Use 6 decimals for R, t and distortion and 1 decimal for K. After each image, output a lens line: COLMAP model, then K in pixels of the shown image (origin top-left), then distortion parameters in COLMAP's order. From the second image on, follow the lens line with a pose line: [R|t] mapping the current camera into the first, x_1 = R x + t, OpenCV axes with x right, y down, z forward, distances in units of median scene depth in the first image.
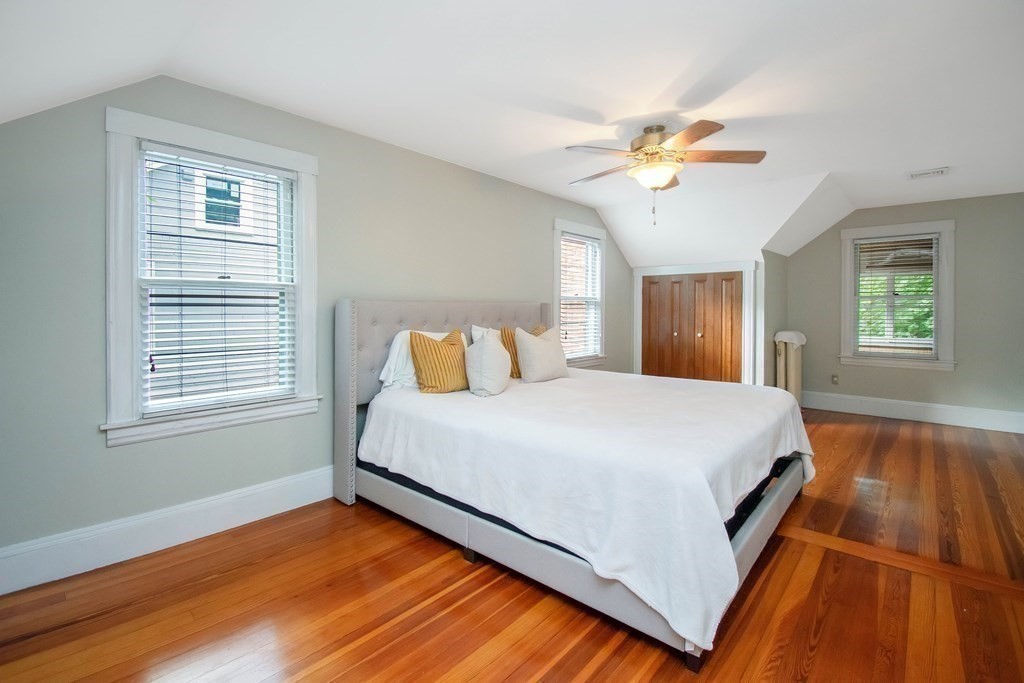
lens RADIAL K [[467.2, 0, 508.5], [0, 467.2, 314.6], [0, 0, 1]] dist [-0.000200, -0.000400]
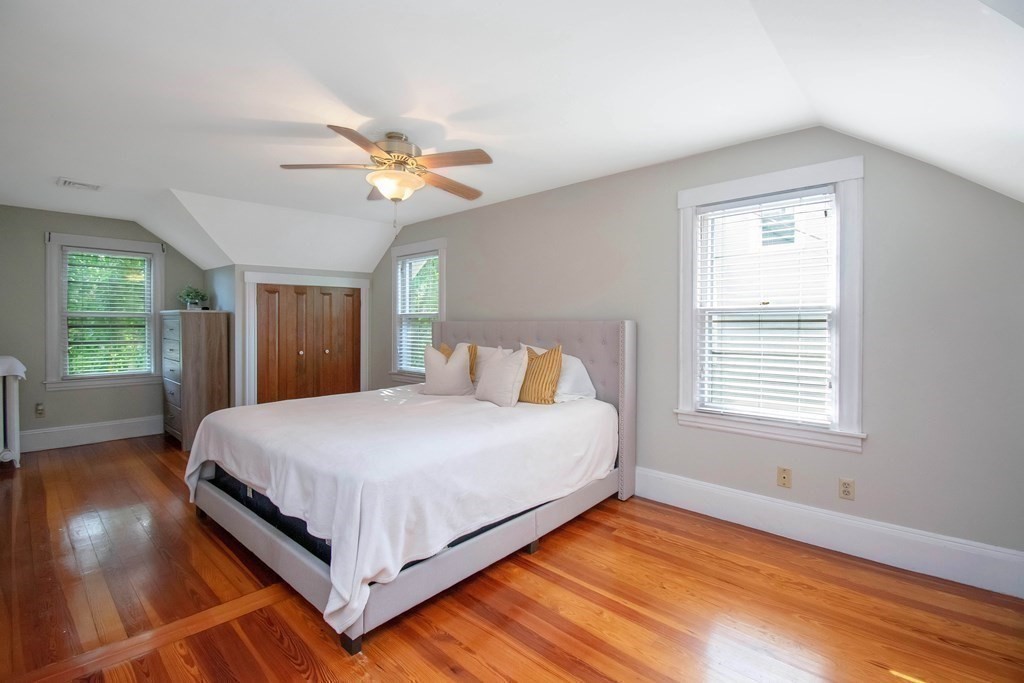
lens RADIAL K [[467.2, 0, 508.5], [0, 467.2, 314.6], [0, 0, 1]] dist [-0.000200, -0.000400]
pose [[-0.021292, -0.019767, -0.999578, 1.001892], [-0.011101, 0.999748, -0.019534, -0.021353], [0.999712, 0.010680, -0.021506, 0.997476]]
